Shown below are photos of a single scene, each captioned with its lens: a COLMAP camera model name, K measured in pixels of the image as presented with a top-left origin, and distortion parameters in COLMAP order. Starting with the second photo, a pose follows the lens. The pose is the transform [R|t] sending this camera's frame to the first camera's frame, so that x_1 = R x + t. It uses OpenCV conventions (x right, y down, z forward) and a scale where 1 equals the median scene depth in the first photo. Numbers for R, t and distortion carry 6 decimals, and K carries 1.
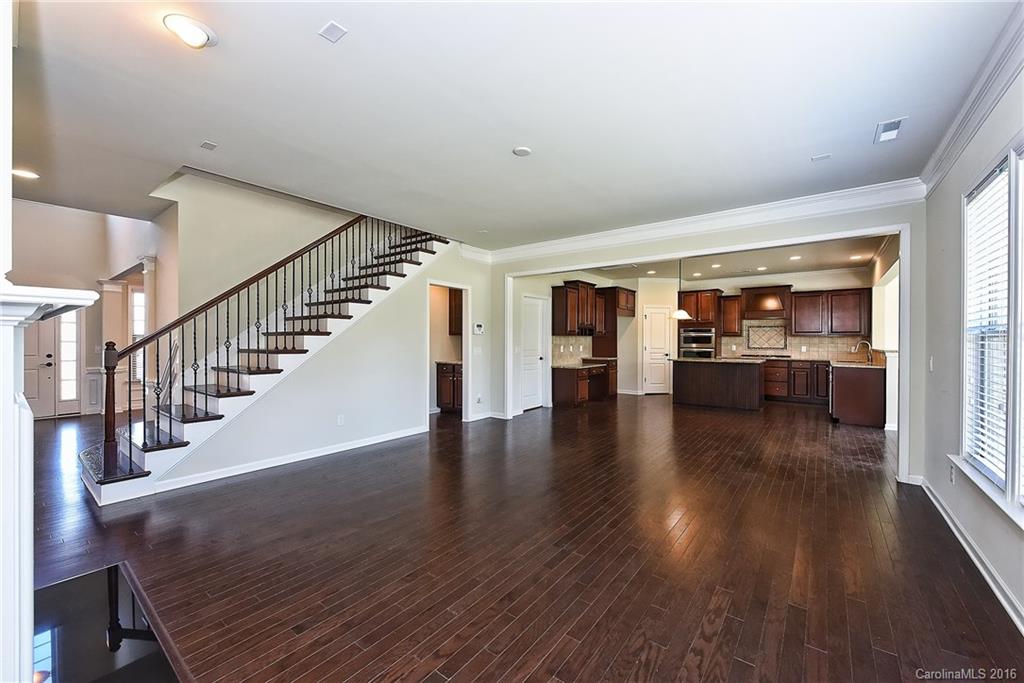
lens RADIAL K [[397.6, 0, 515.6], [0, 397.6, 341.0], [0, 0, 1]] dist [0.000123, -0.000424]
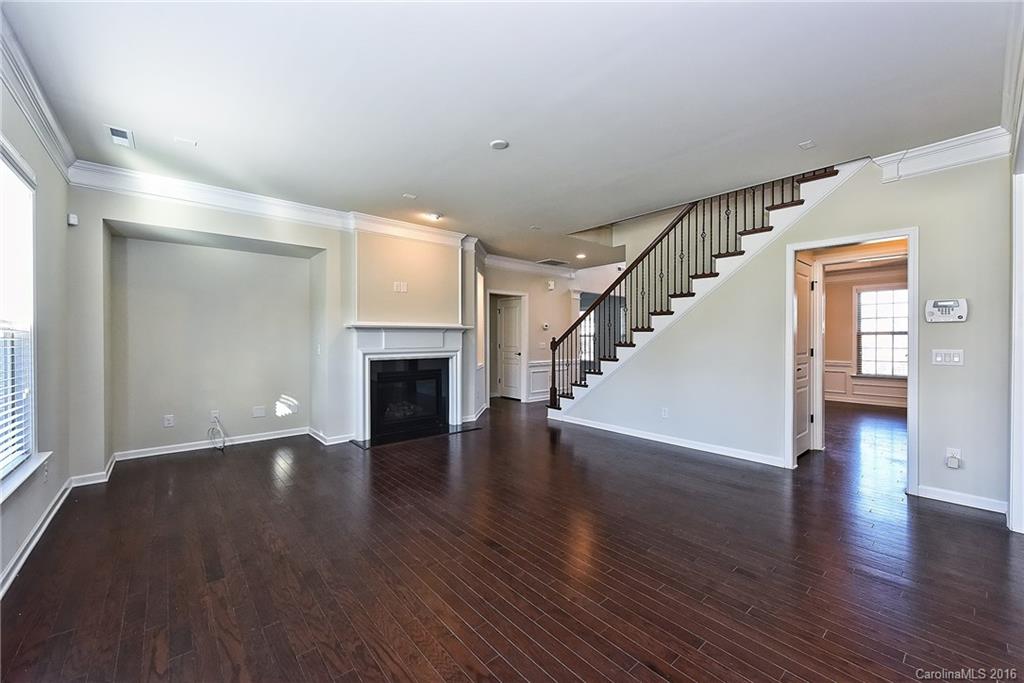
lens RADIAL K [[397.6, 0, 515.6], [0, 397.6, 341.0], [0, 0, 1]] dist [0.000123, -0.000424]
pose [[-0.190410, 0.004502, -0.981694, 0.353825], [-0.002104, 0.999985, 0.004994, 0.004293], [0.981702, 0.003016, -0.190398, 0.439765]]
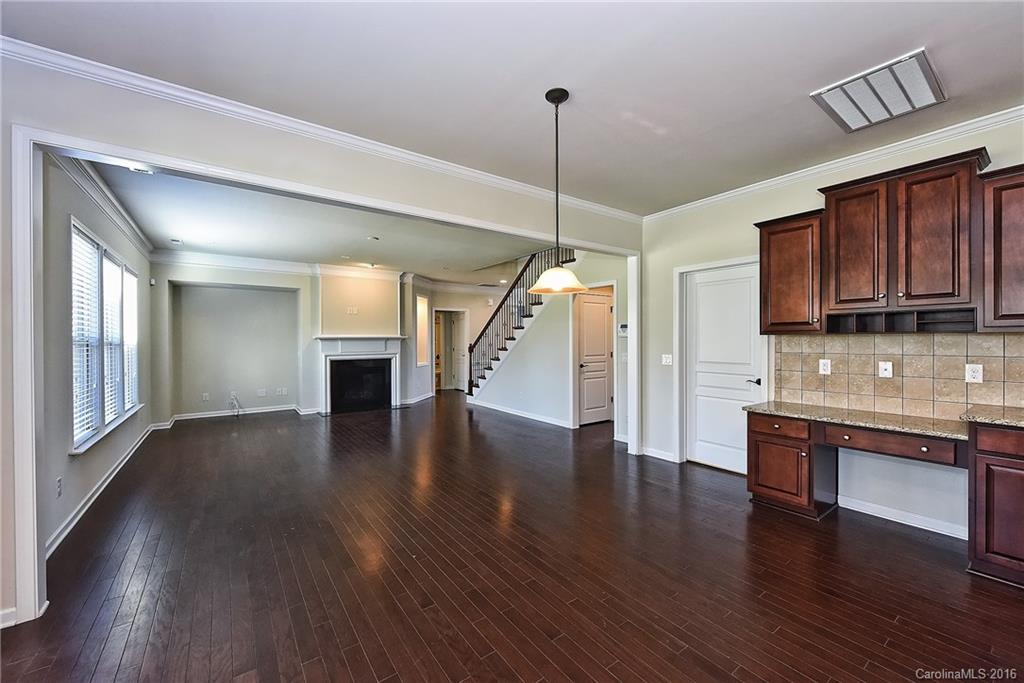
lens RADIAL K [[397.6, 0, 515.6], [0, 397.6, 341.0], [0, 0, 1]] dist [0.000123, -0.000424]
pose [[-0.275170, 0.002064, -0.961393, 0.557991], [0.001633, 0.999997, 0.001679, -0.007258], [0.961394, -0.001108, -0.275173, 0.756688]]
